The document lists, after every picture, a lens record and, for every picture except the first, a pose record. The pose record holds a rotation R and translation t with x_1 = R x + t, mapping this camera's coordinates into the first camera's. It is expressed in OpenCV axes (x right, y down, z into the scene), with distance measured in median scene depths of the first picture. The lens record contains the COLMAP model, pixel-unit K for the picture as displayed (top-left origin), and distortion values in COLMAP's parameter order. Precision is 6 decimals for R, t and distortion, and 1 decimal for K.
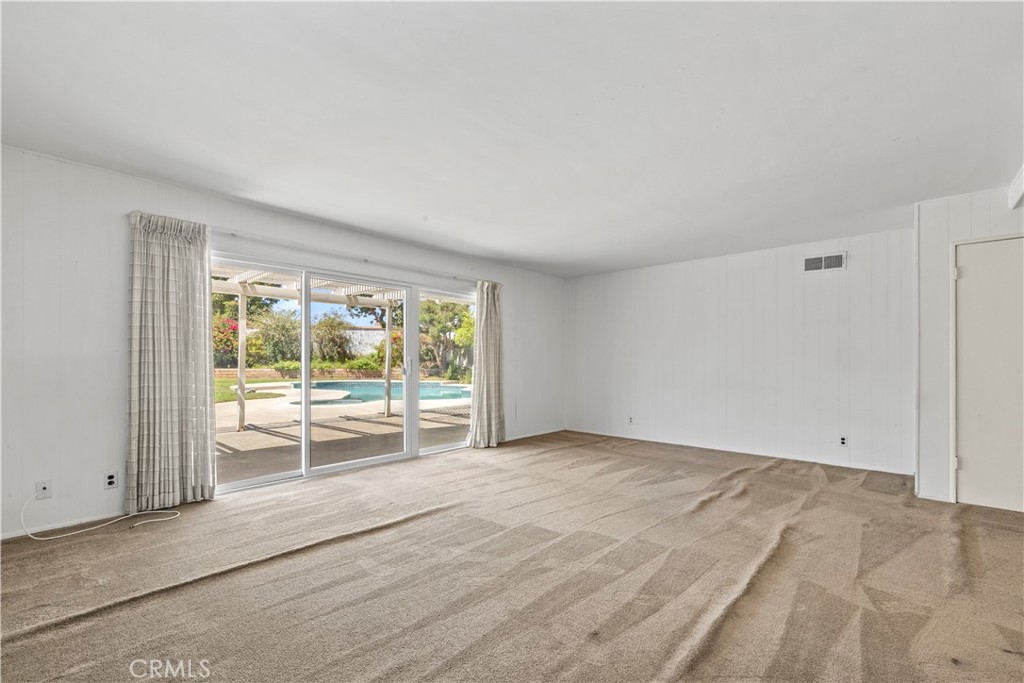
lens RADIAL K [[444.4, 0, 510.4], [0, 444.4, 361.3], [0, 0, 1]] dist [-0.001971, 0.000432]
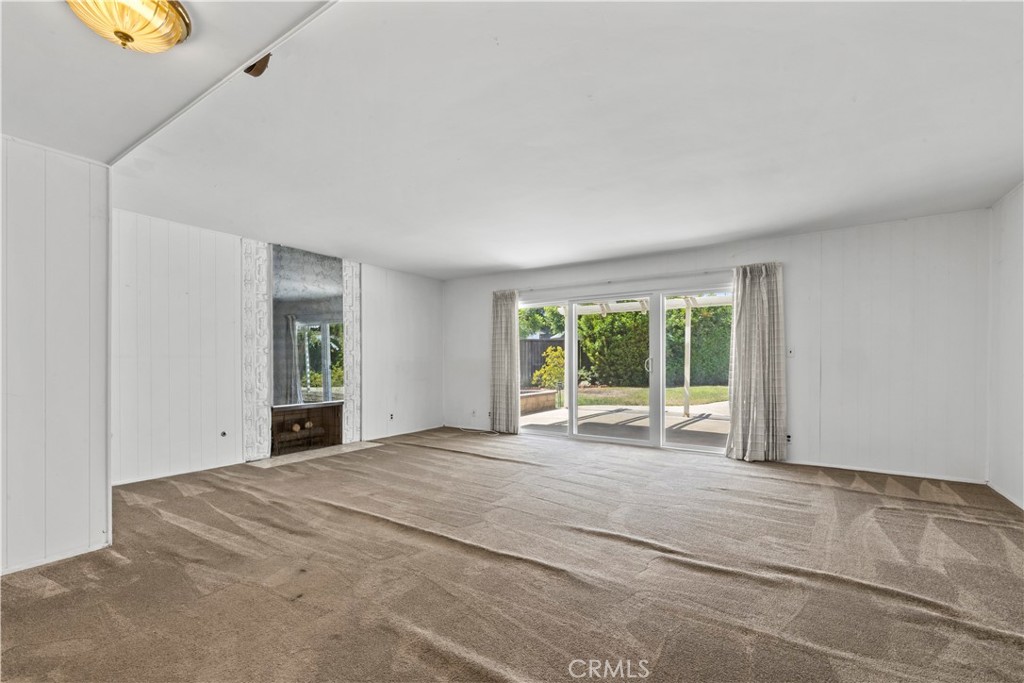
lens RADIAL K [[444.4, 0, 510.4], [0, 444.4, 361.3], [0, 0, 1]] dist [-0.001971, 0.000432]
pose [[0.144345, -0.003135, -0.989522, 0.996909], [-0.001376, 0.999993, -0.003369, 0.006865], [0.989526, 0.001848, 0.144340, 0.582245]]
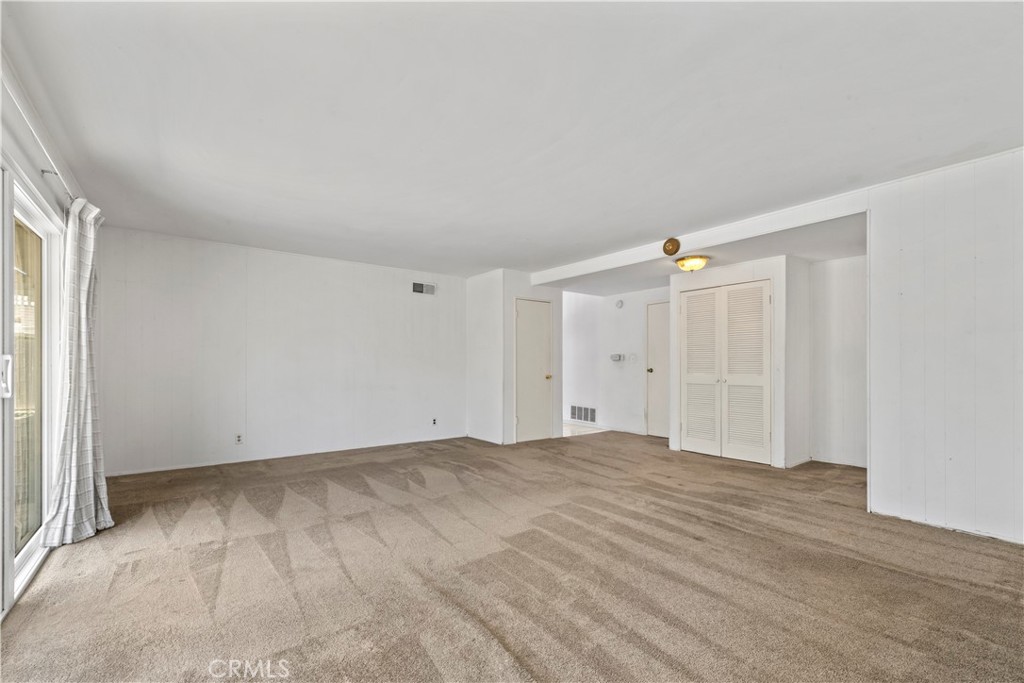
lens RADIAL K [[444.4, 0, 510.4], [0, 444.4, 361.3], [0, 0, 1]] dist [-0.001971, 0.000432]
pose [[0.173768, 0.003824, 0.984779, -0.635192], [0.001371, 0.999991, -0.004125, -0.000339], [-0.984786, 0.002066, 0.173761, 0.600767]]
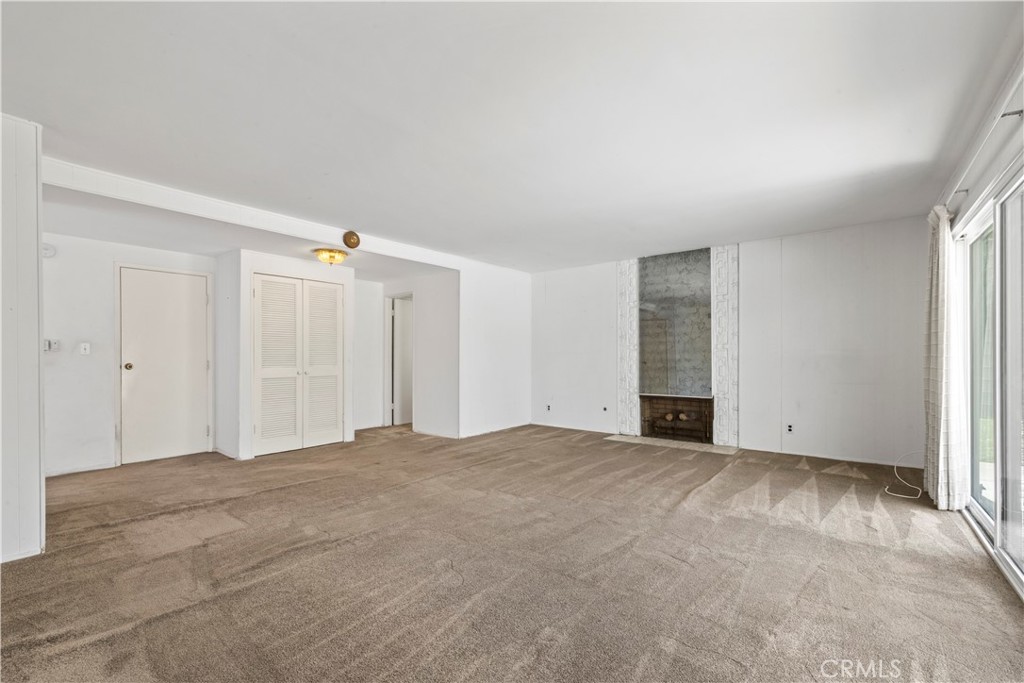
lens RADIAL K [[431.7, 0, 510.0], [0, 431.7, 346.5], [0, 0, 1]] dist [-0.002791, -0.000159]
pose [[-0.997587, -0.000227, -0.069428, 0.210070], [0.001365, 0.999737, -0.022873, 0.004010], [0.069415, -0.022912, -0.997325, 1.510503]]
